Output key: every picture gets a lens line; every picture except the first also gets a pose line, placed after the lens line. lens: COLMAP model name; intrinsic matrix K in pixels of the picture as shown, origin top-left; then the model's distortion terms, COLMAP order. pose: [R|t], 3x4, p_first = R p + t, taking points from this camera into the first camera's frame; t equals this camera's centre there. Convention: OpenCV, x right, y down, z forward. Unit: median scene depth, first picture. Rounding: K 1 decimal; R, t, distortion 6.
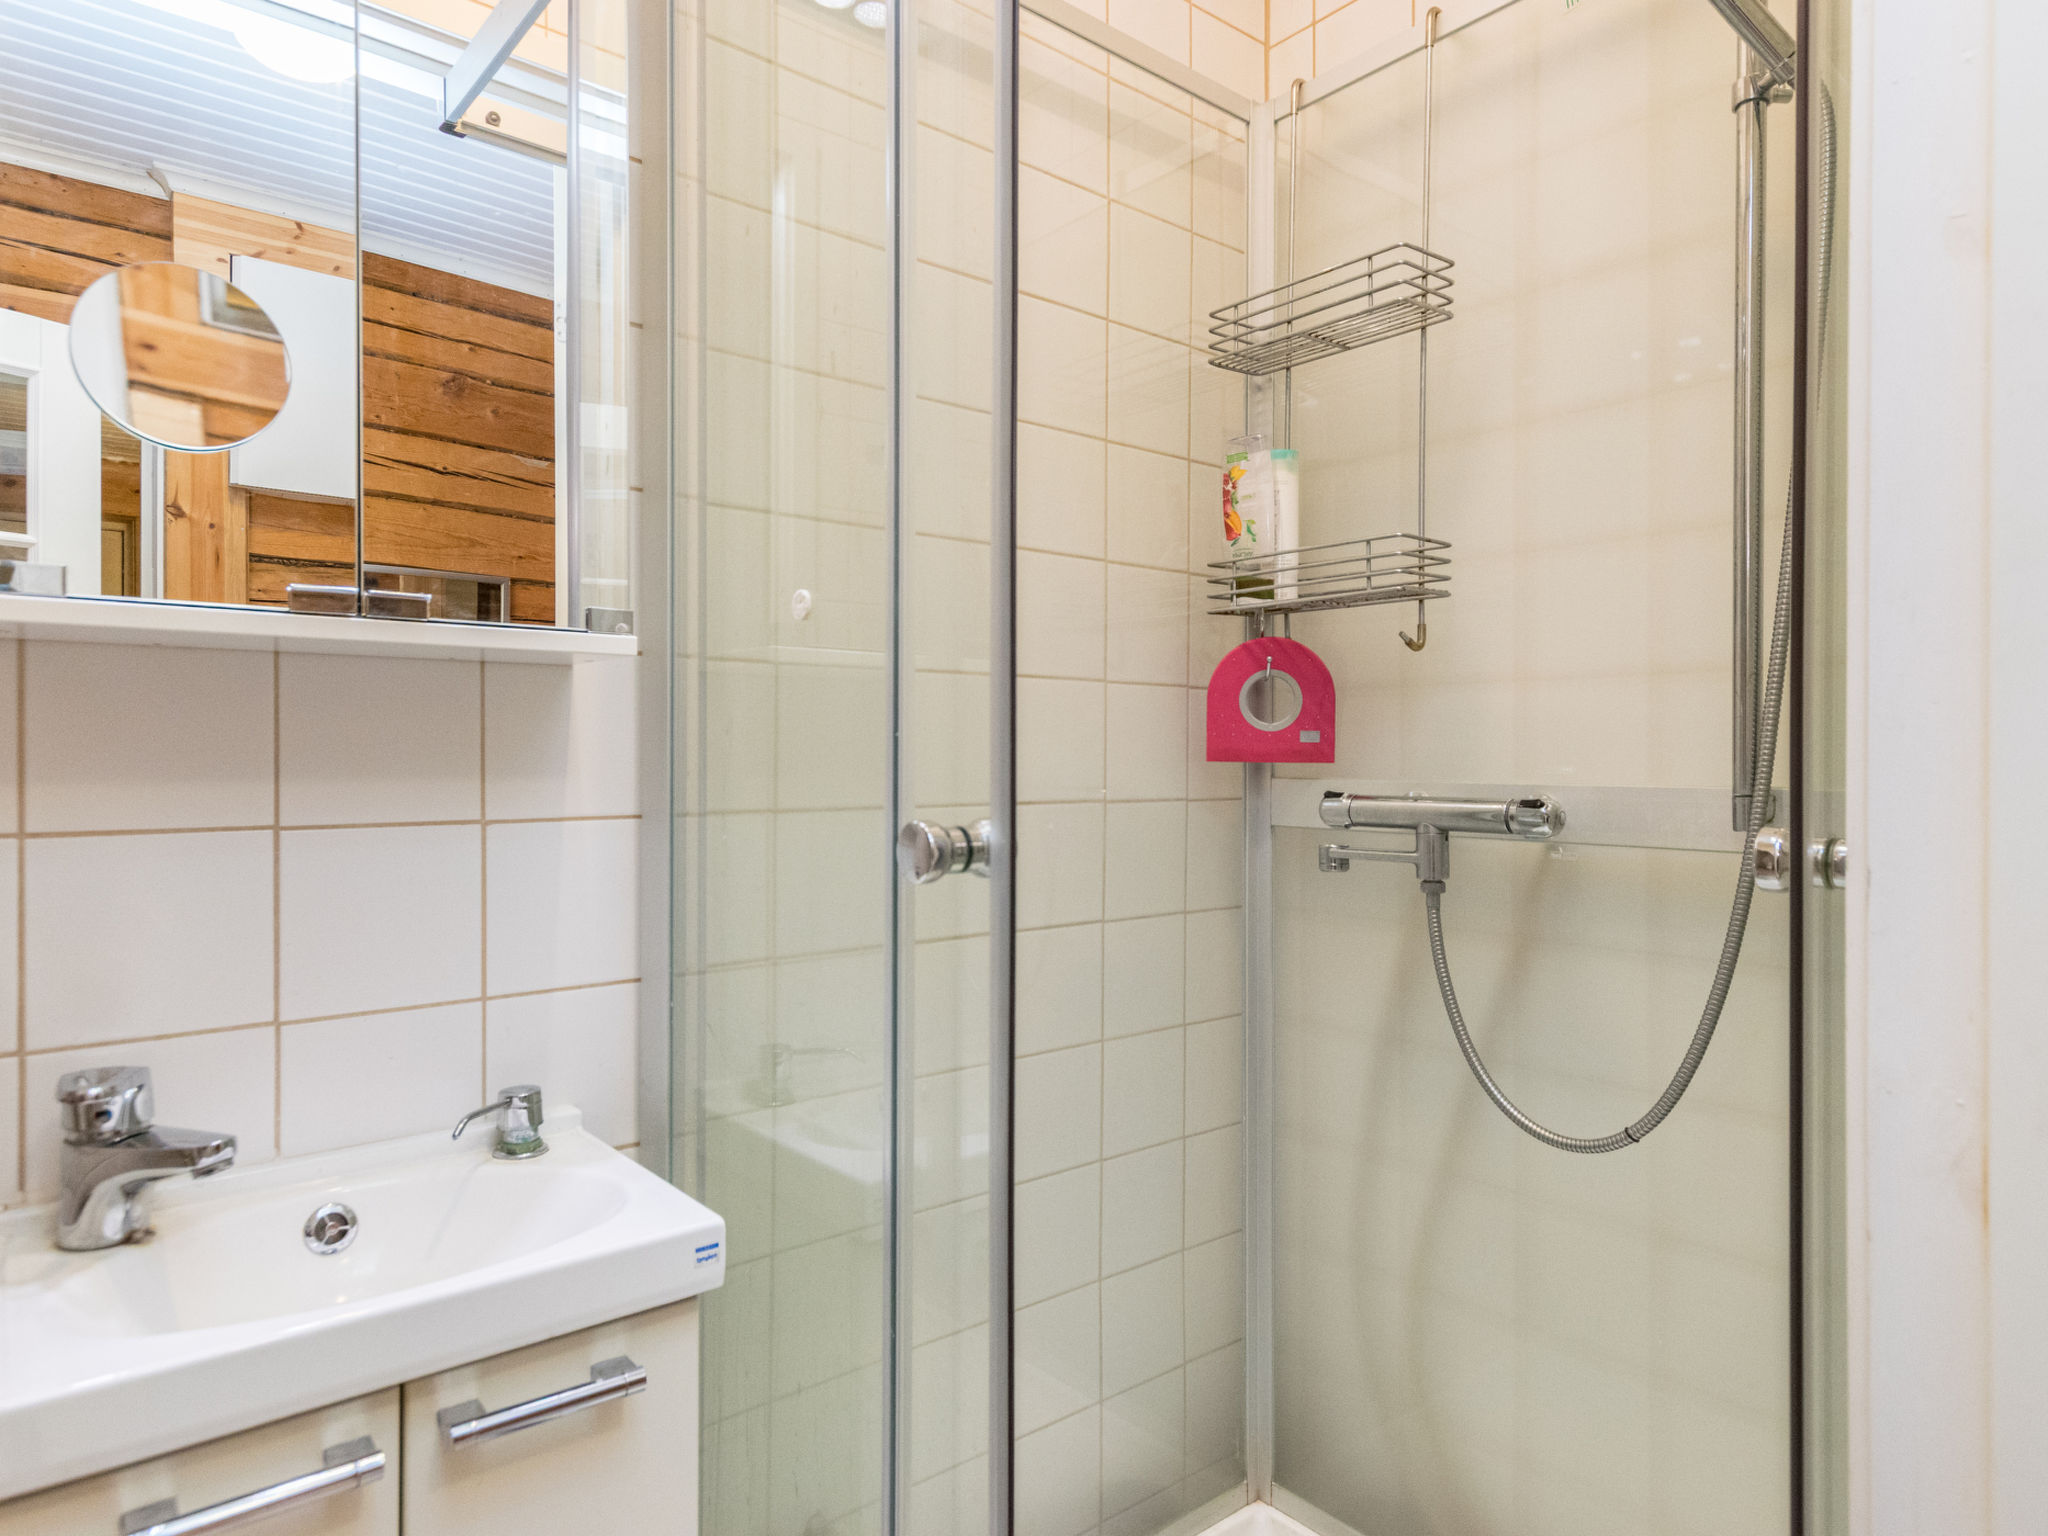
lens RADIAL K [[1238.1, 0, 1028.2], [0, 1238.1, 762.1], [0, 0, 1]] dist [0.000652, -0.003345]
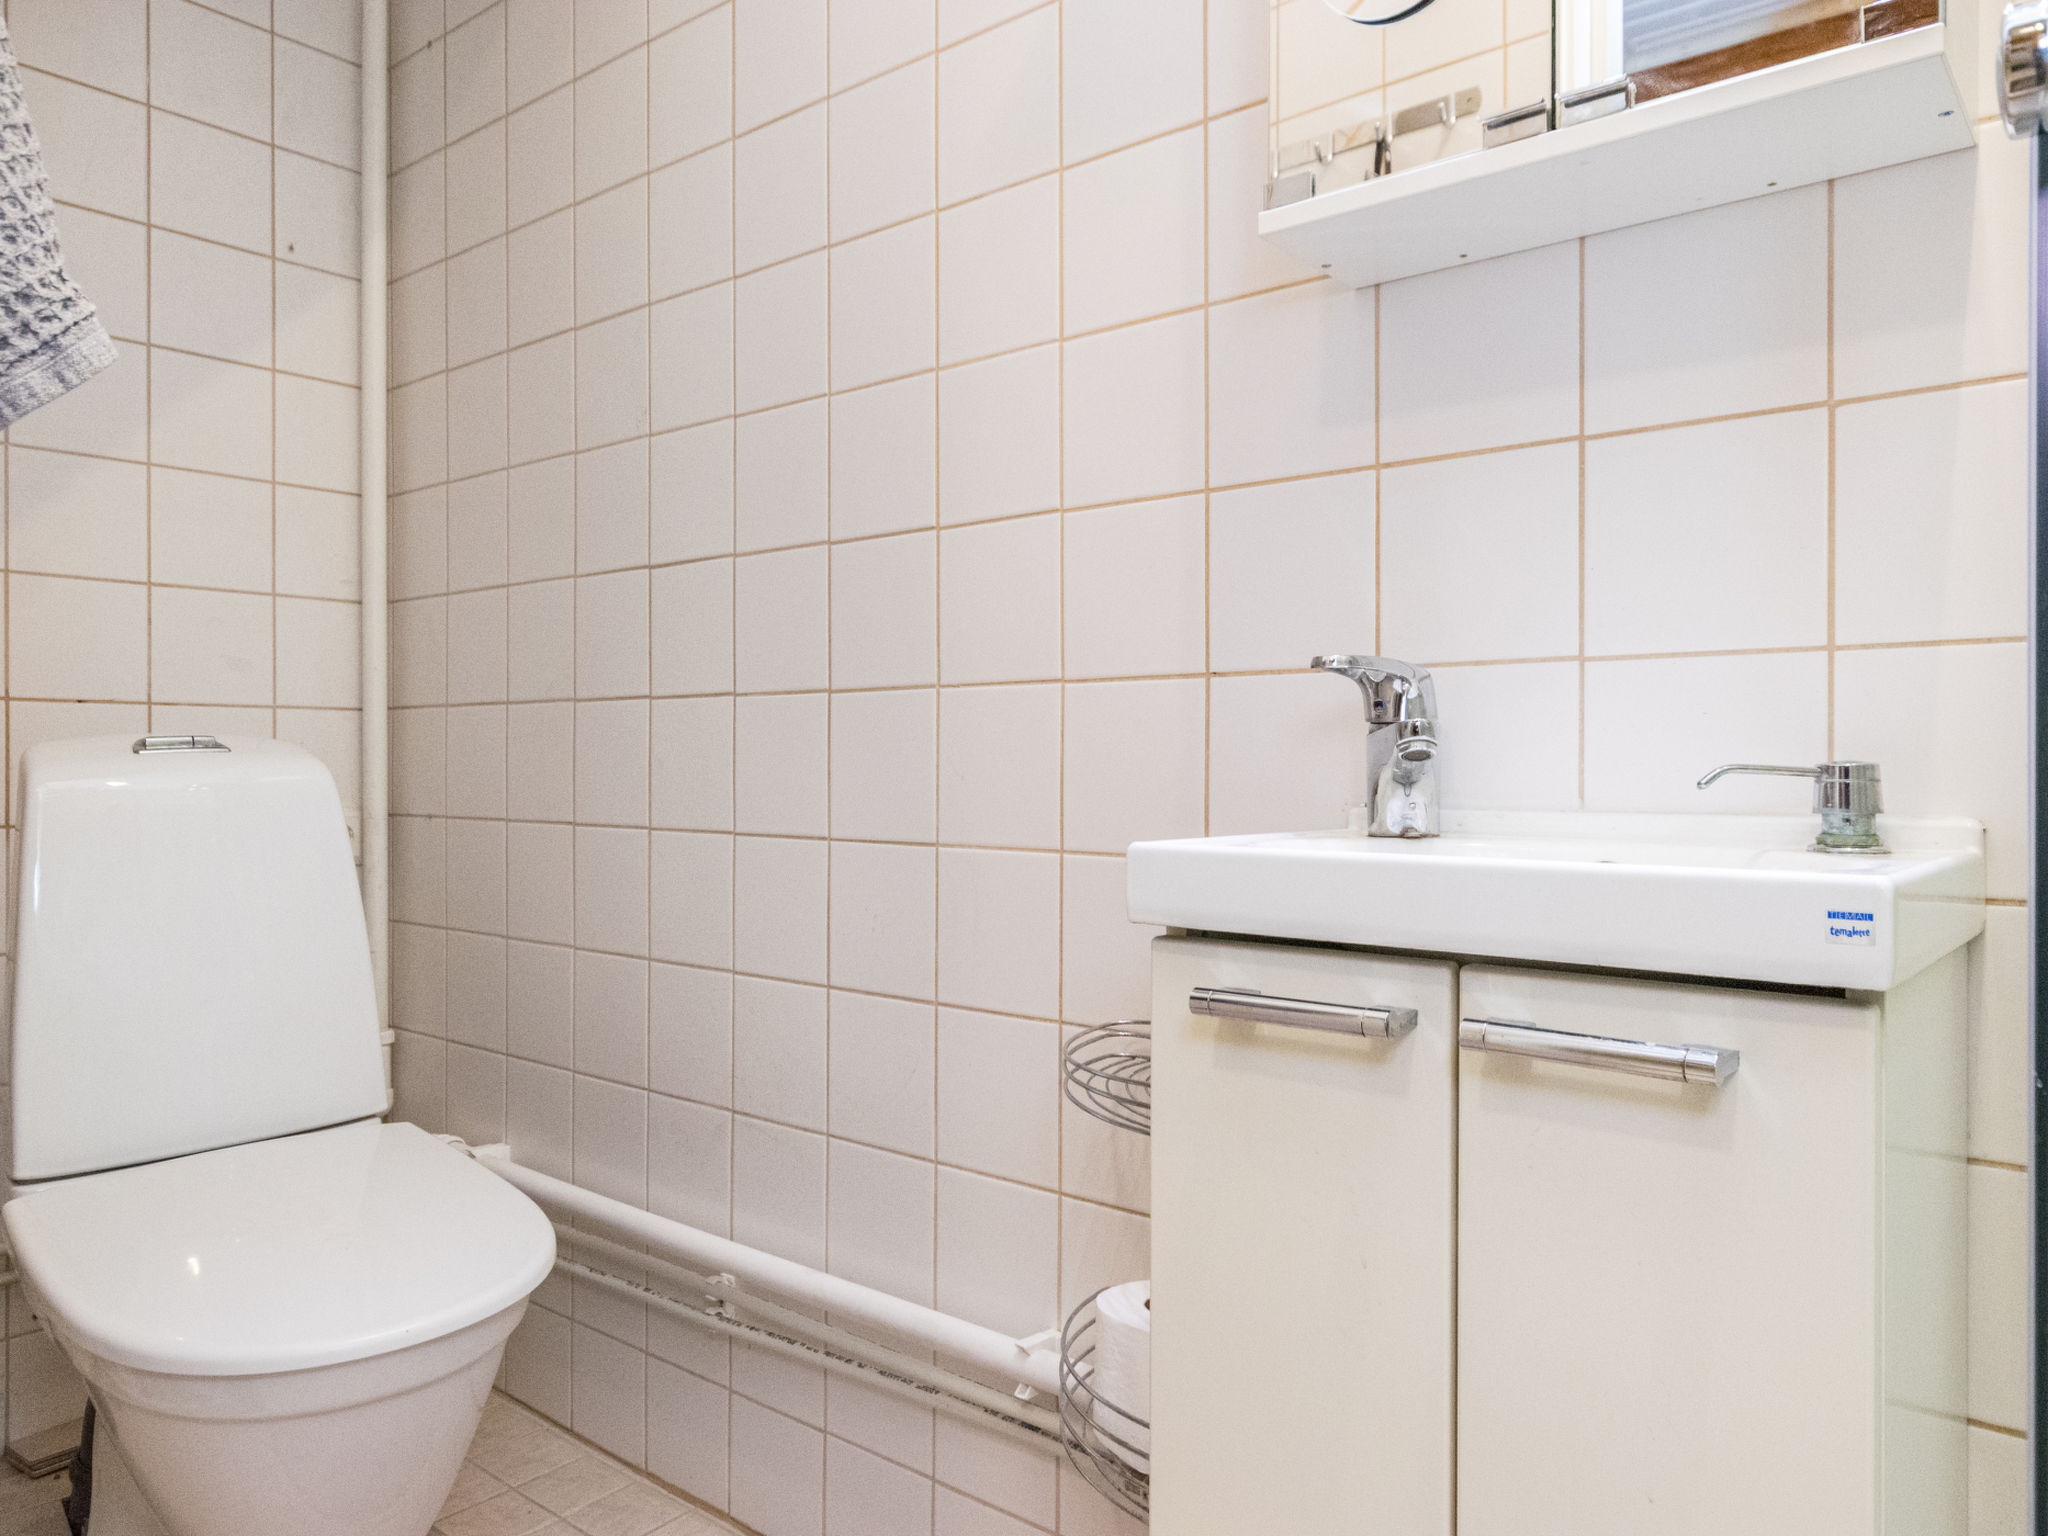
lens RADIAL K [[1370.5, 0, 1027.5], [0, 1370.5, 765.9], [0, 0, 1]] dist [0.007571, 0.001294]
pose [[0.201107, 0.013647, -0.979474, 0.283256], [-0.010683, 0.999874, 0.011738, 0.278438], [0.979511, 0.008103, 0.201228, 0.403472]]
